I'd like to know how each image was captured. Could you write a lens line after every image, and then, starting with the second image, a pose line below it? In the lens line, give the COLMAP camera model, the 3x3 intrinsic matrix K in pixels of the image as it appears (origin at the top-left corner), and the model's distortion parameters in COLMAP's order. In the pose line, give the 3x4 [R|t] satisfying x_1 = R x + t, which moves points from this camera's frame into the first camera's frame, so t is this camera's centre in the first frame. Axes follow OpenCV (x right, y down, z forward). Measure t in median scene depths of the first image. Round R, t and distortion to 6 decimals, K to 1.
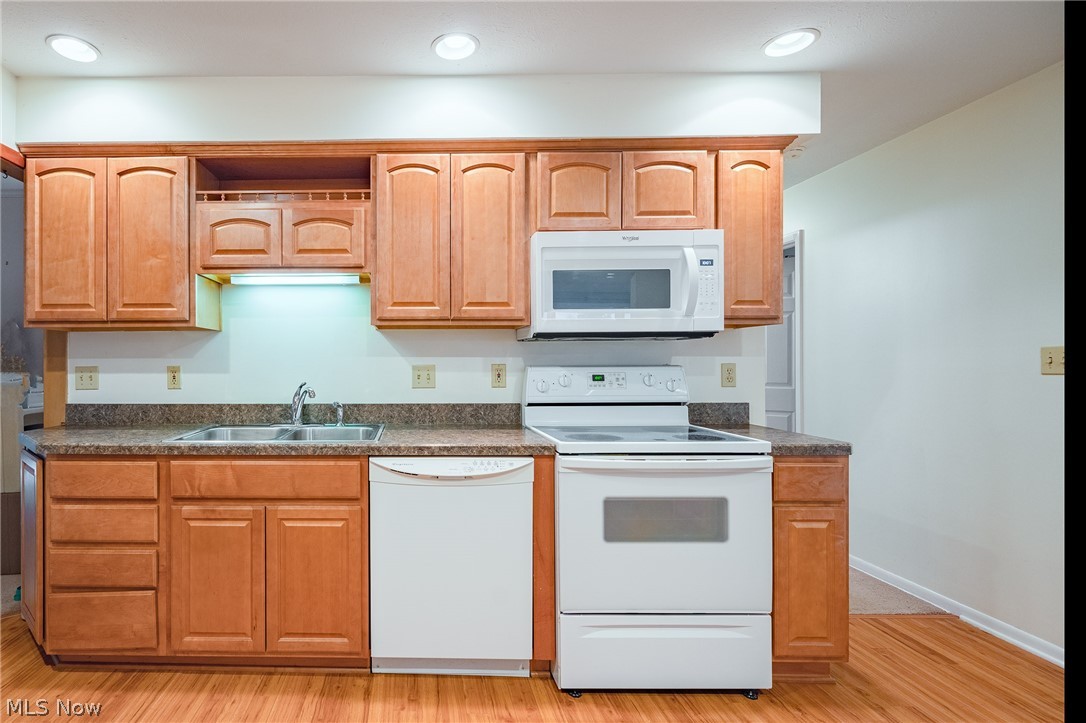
lens RADIAL K [[447.4, 0, 540.7], [0, 447.4, 374.7], [0, 0, 1]] dist [-0.002548, -0.000251]
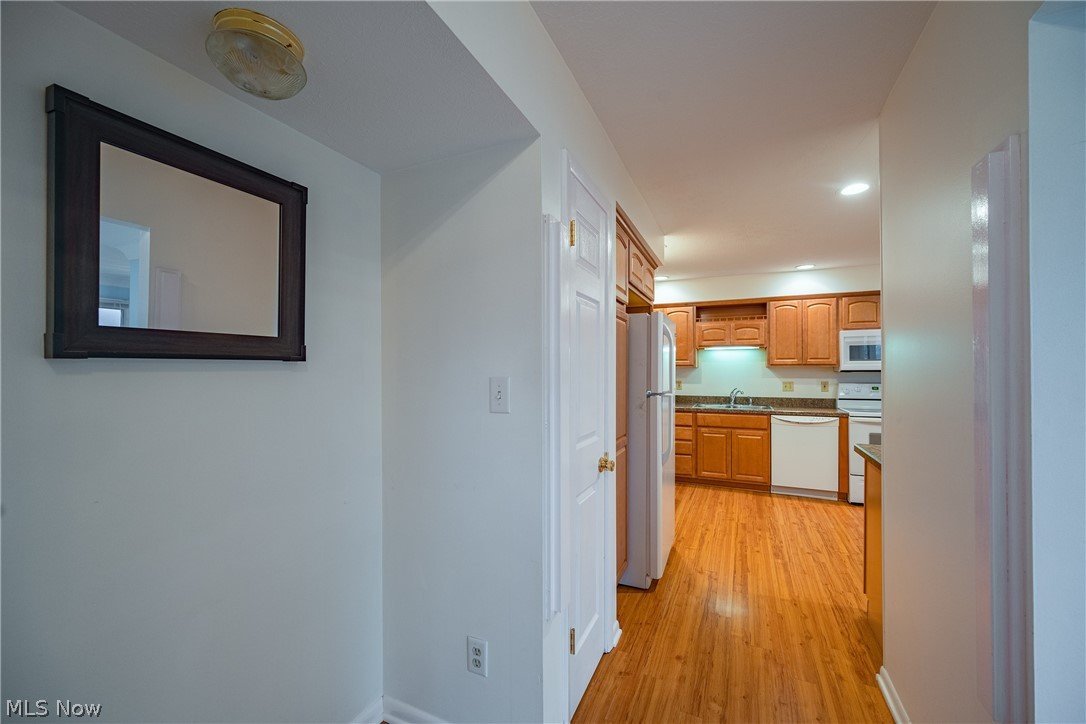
lens RADIAL K [[447.4, 0, 540.7], [0, 447.4, 375.2], [0, 0, 1]] dist [-0.002548, -0.000251]
pose [[0.781934, -0.001681, -0.623358, 0.223995], [-0.003794, 0.999965, -0.007456, -0.038298], [0.623349, 0.008195, 0.781901, -1.946282]]
